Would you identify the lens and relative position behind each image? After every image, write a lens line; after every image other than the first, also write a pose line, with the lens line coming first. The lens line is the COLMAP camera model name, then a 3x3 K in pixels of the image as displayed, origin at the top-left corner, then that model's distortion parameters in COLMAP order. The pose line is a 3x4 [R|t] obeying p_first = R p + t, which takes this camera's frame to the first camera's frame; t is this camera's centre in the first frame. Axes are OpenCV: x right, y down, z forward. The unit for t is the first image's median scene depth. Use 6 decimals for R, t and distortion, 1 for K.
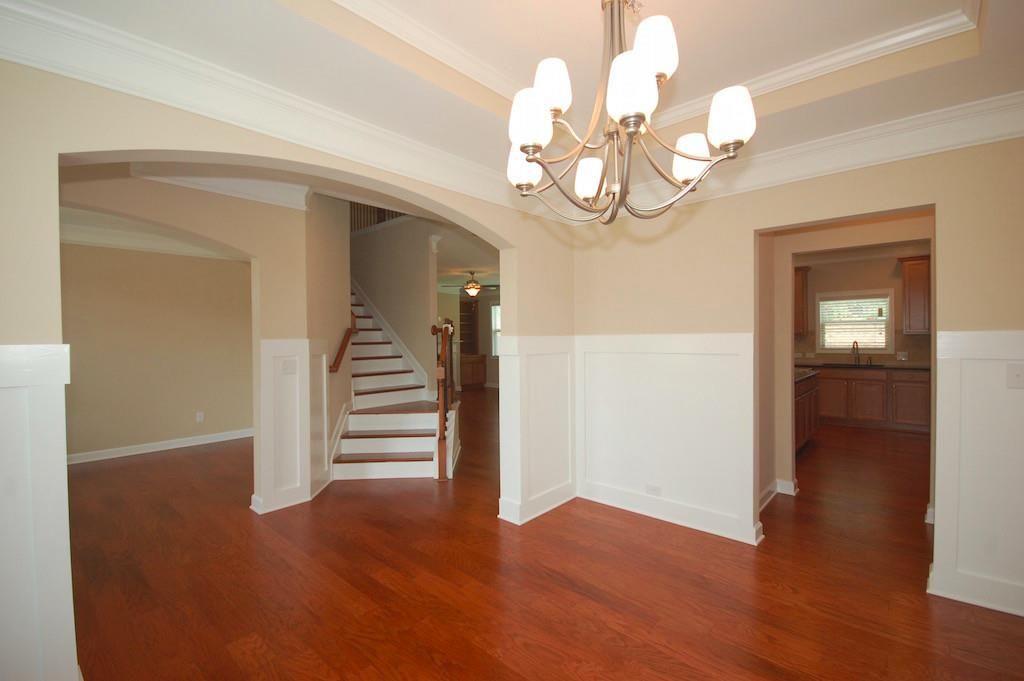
lens RADIAL K [[454.5, 0, 512.1], [0, 454.5, 339.5], [0, 0, 1]] dist [-0.003324, -0.000817]
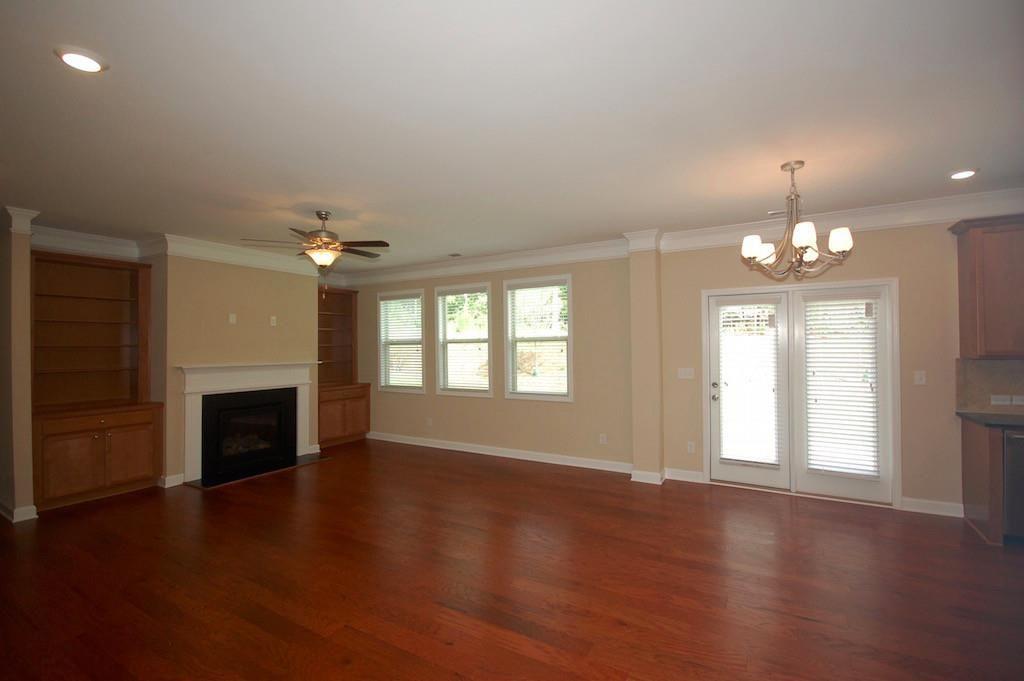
lens RADIAL K [[454.5, 0, 514.6], [0, 454.5, 337.4], [0, 0, 1]] dist [-0.003324, -0.000817]
pose [[0.978531, 0.007575, 0.205959, 0.005870], [-0.002133, 0.999643, -0.026631, -0.014444], [-0.206087, 0.025620, 0.978198, 0.528860]]
